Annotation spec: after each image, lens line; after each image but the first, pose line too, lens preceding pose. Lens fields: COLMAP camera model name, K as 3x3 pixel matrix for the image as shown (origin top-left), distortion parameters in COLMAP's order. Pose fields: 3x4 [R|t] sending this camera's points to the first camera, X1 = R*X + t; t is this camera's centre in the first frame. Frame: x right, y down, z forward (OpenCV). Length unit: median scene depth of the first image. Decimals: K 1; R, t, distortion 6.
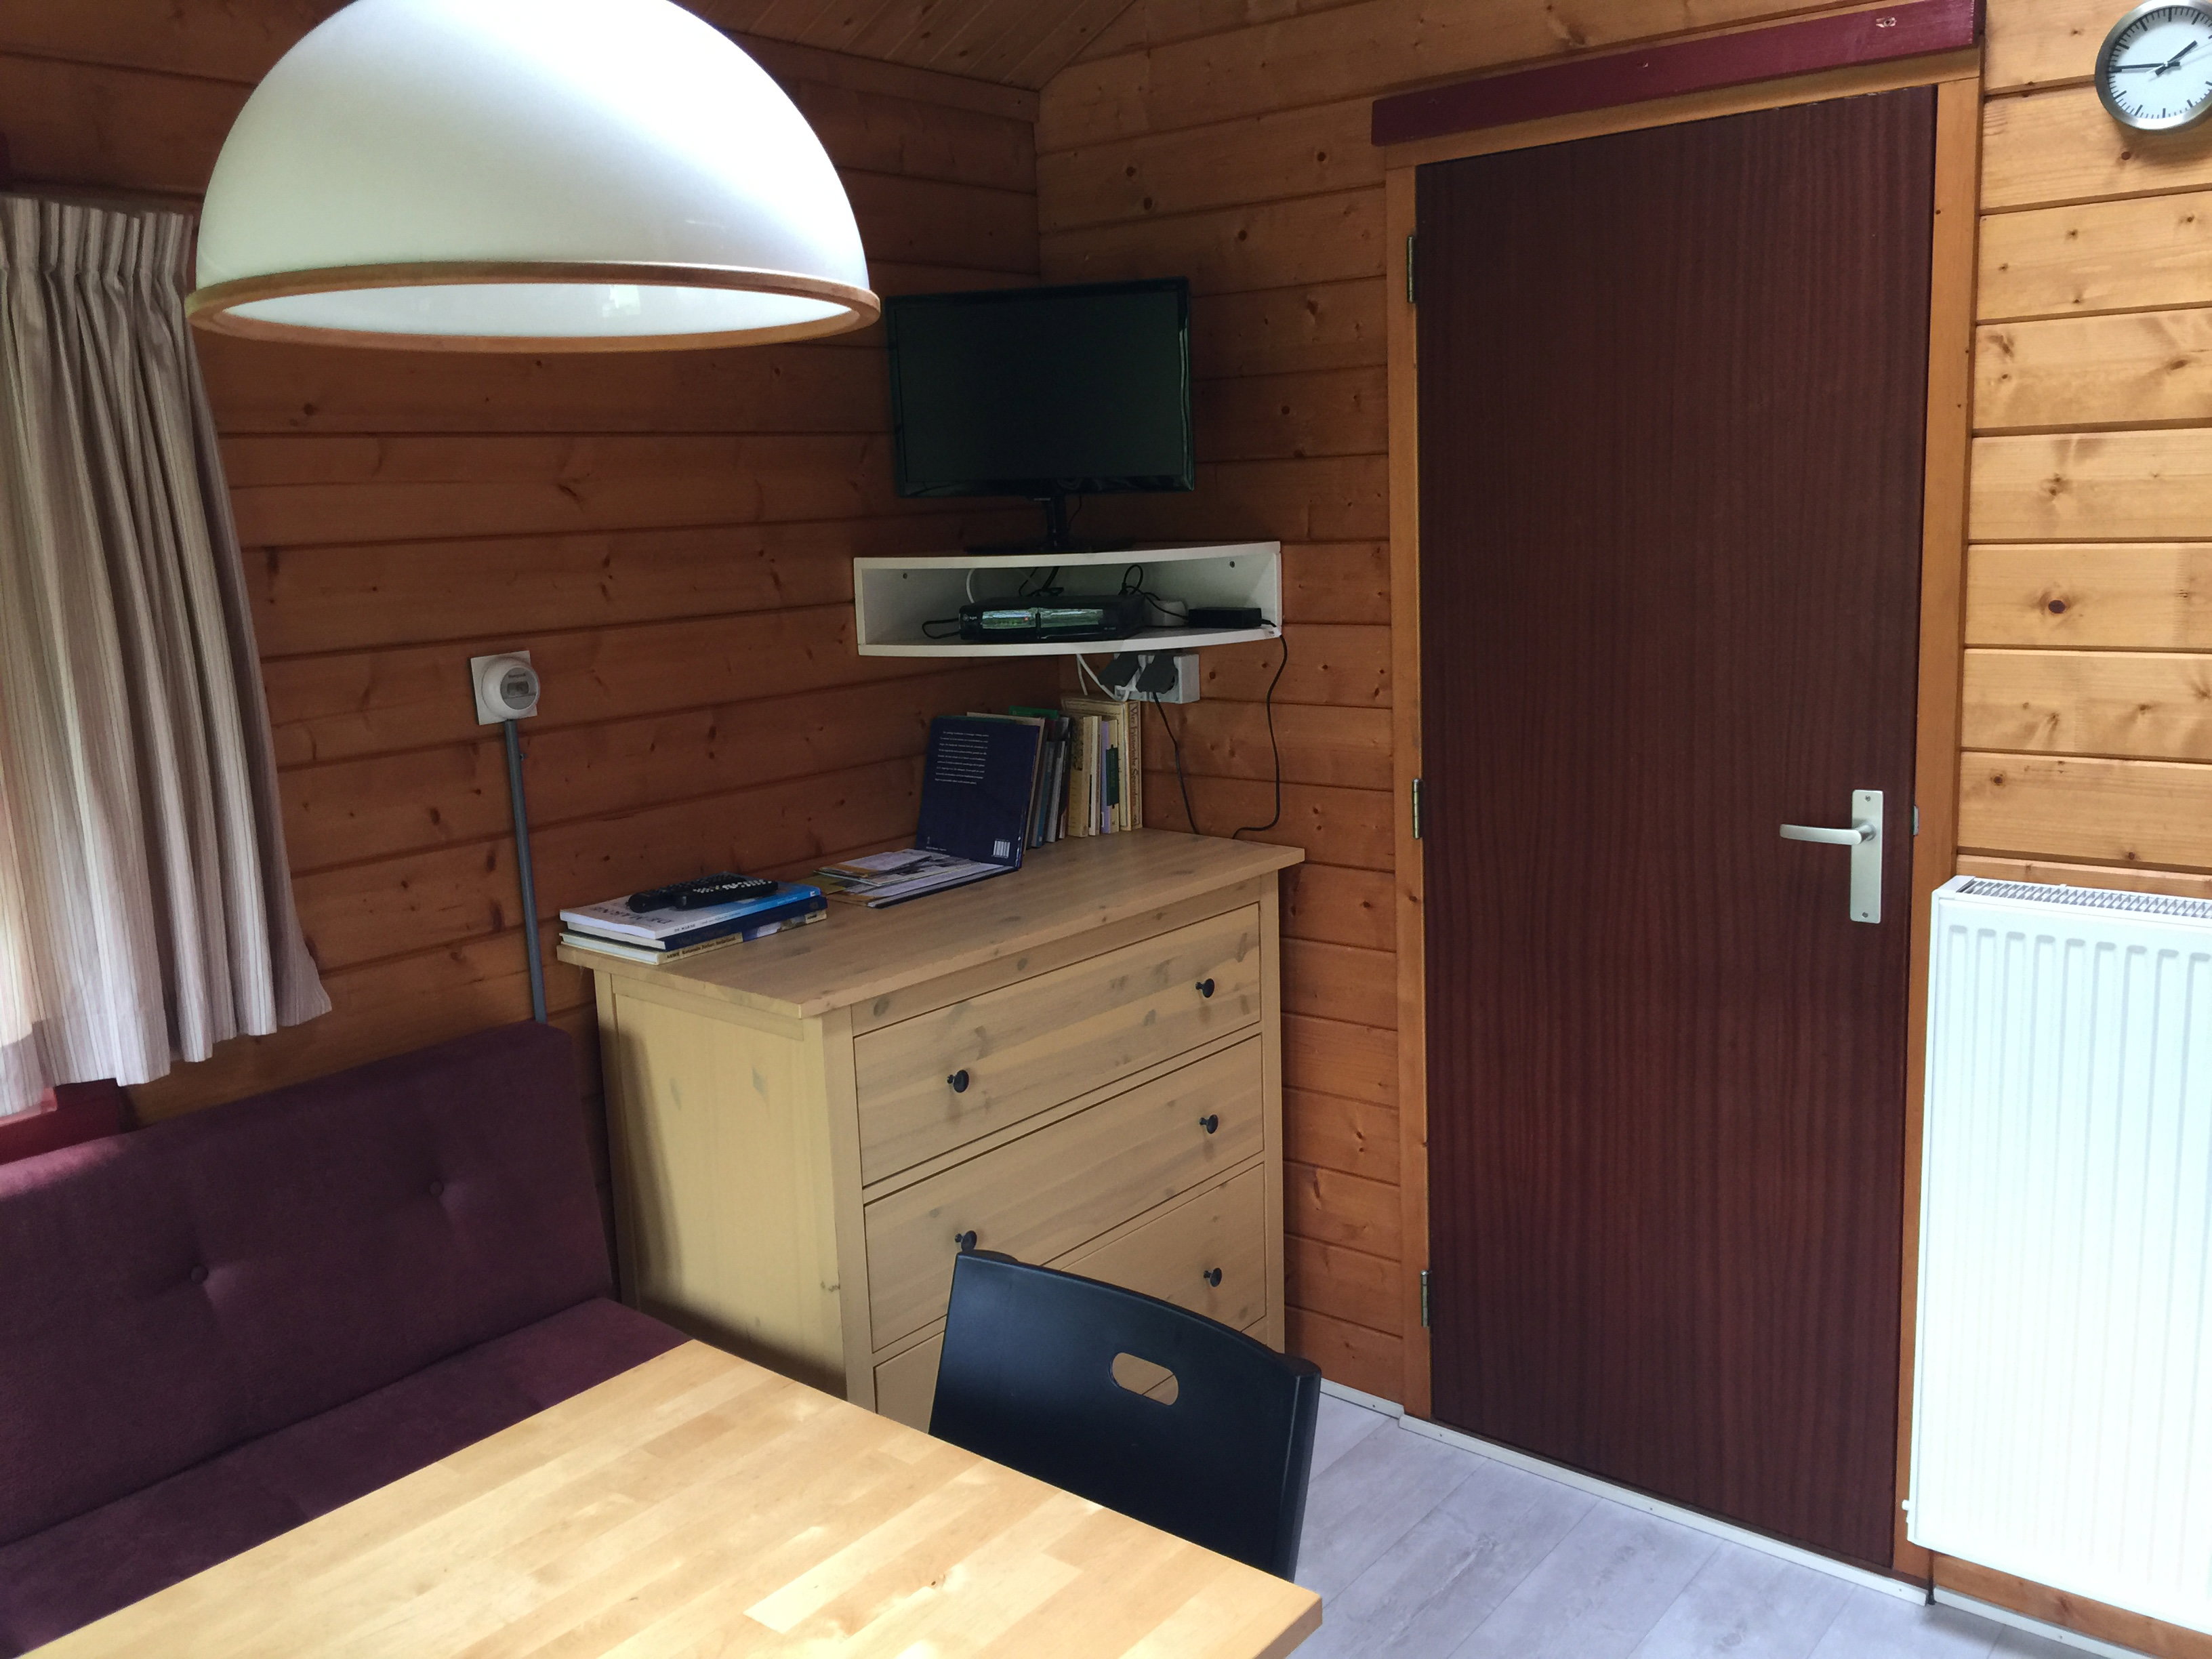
lens RADIAL K [[1875.5, 0, 1107.2], [0, 1875.5, 827.4], [0, 0, 1]] dist [0.069591, -0.086753]
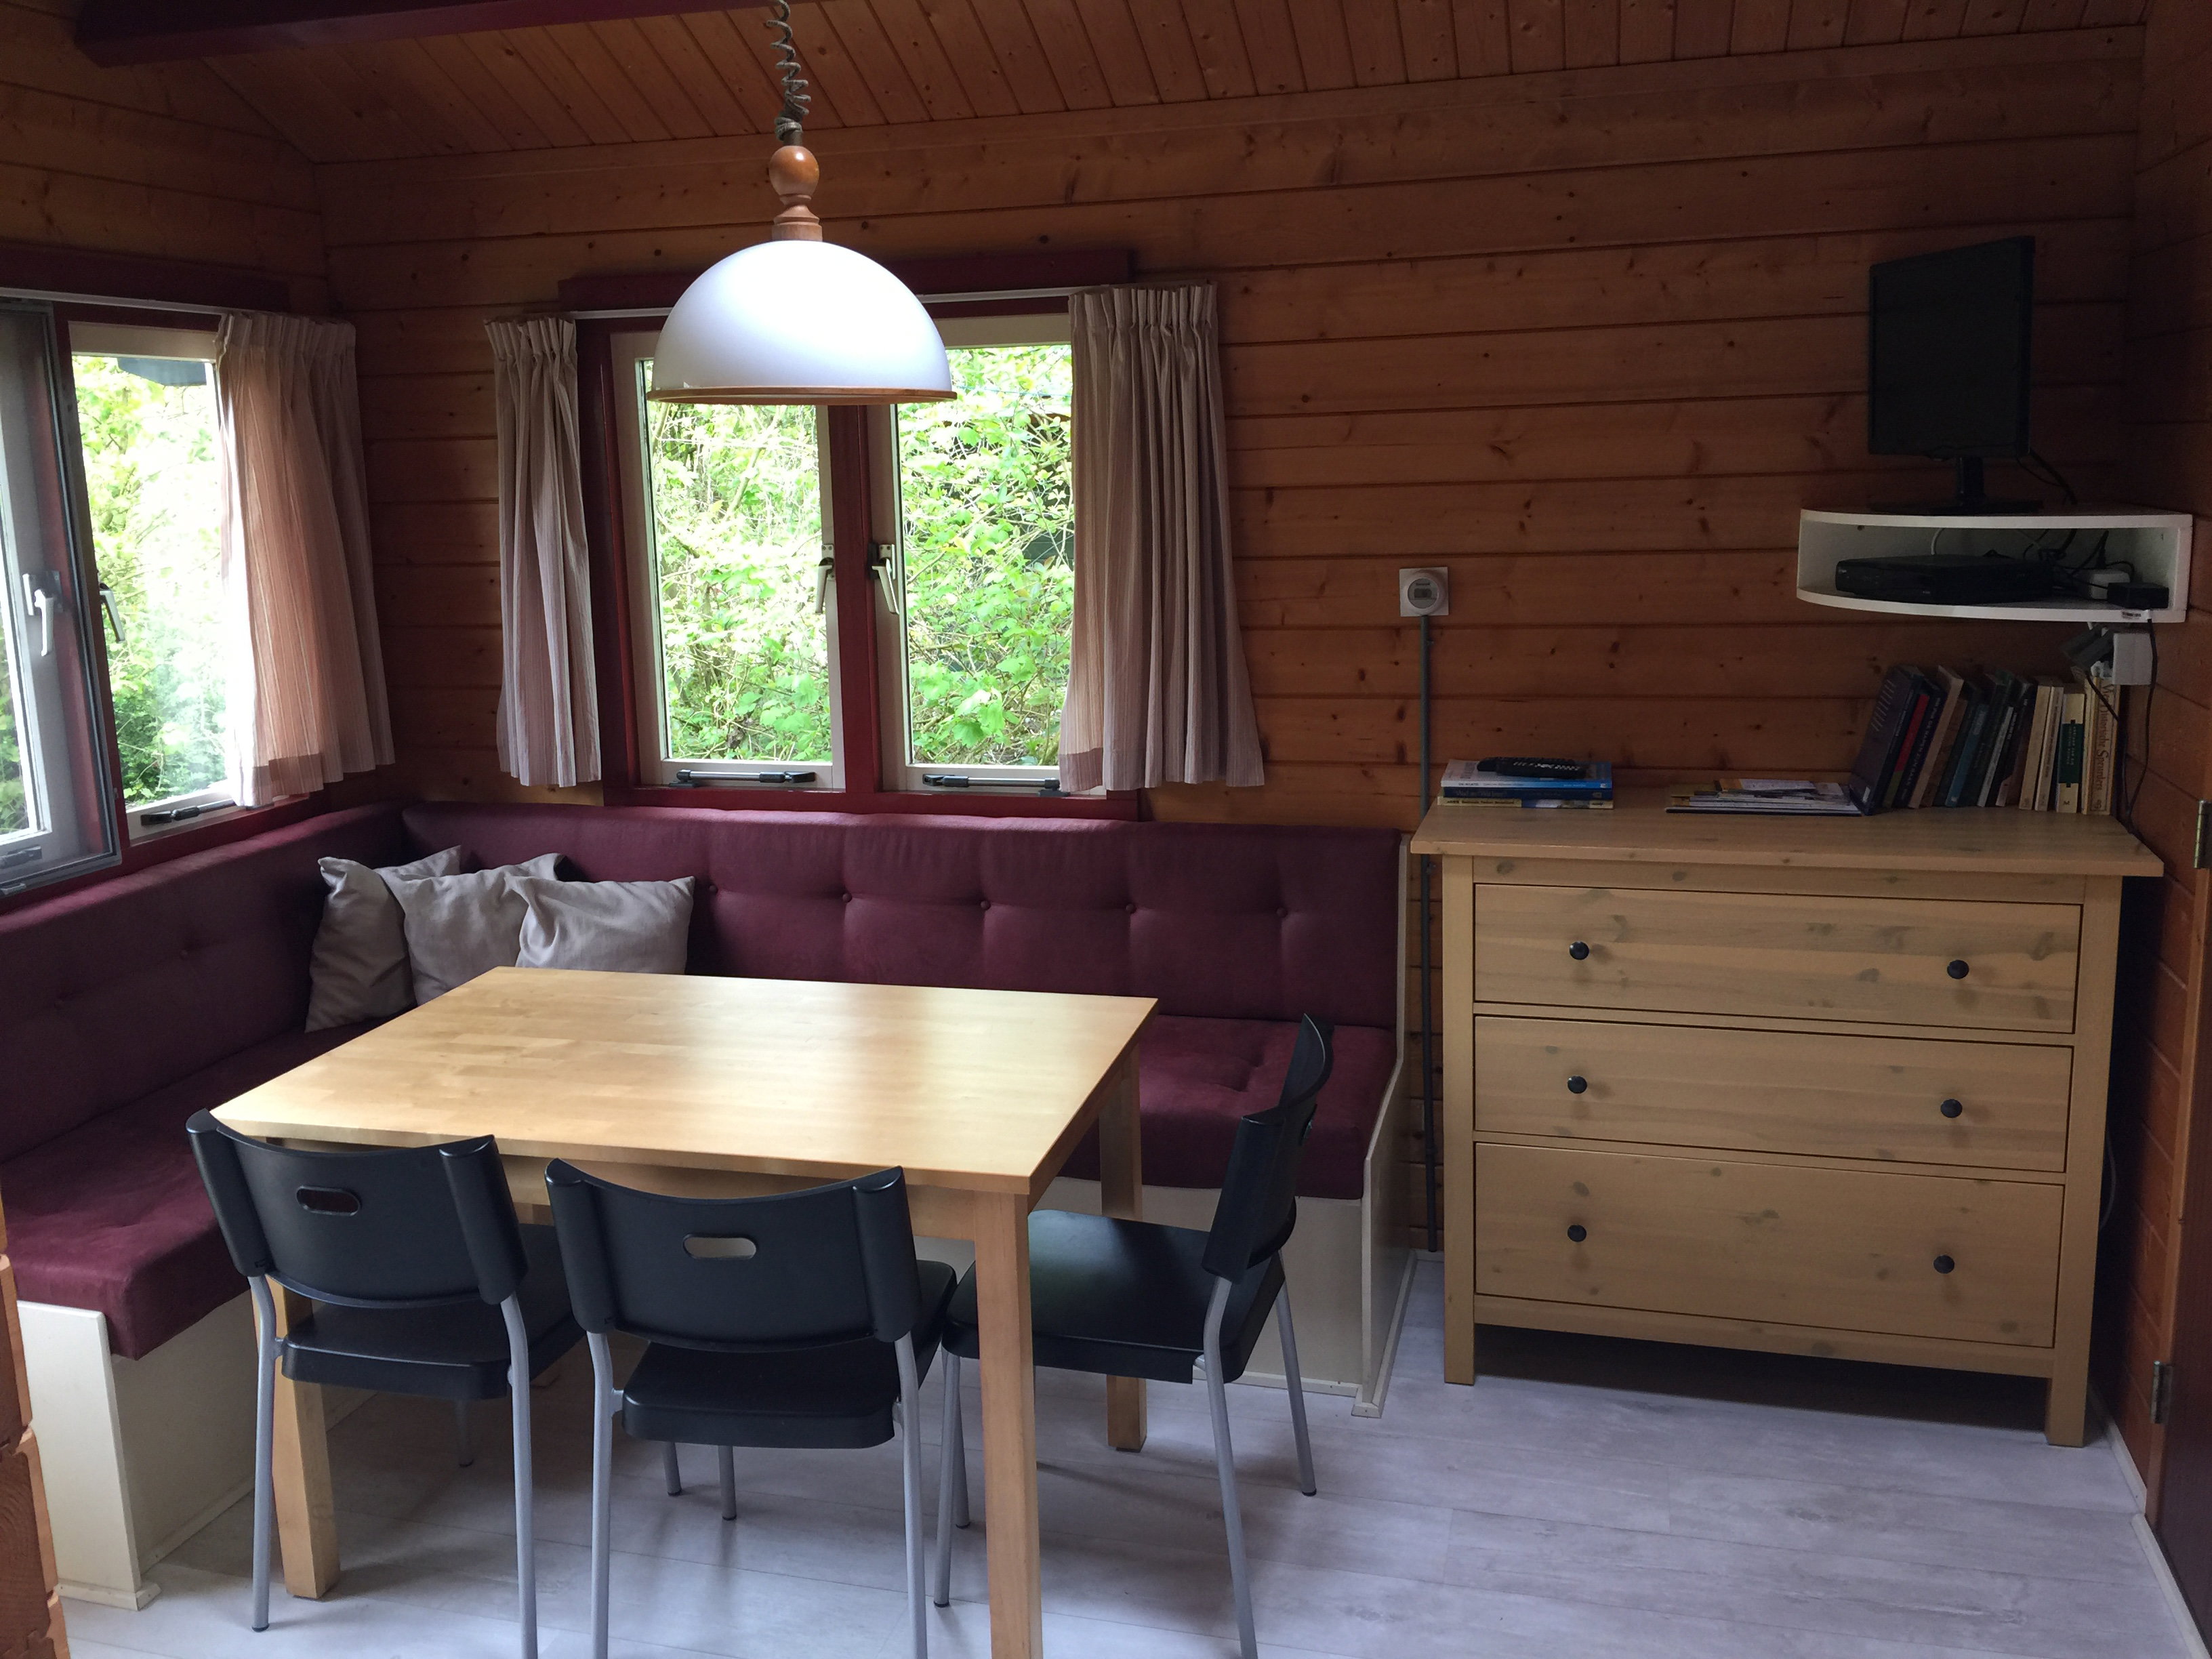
lens RADIAL K [[1875.5, 0, 1098.8], [0, 1875.5, 827.8], [0, 0, 1]] dist [0.069591, -0.086753]
pose [[0.407441, 0.204583, -0.890021, 0.823140], [-0.154182, 0.976004, 0.153764, -0.077326], [0.900122, 0.074575, 0.429207, 0.188422]]
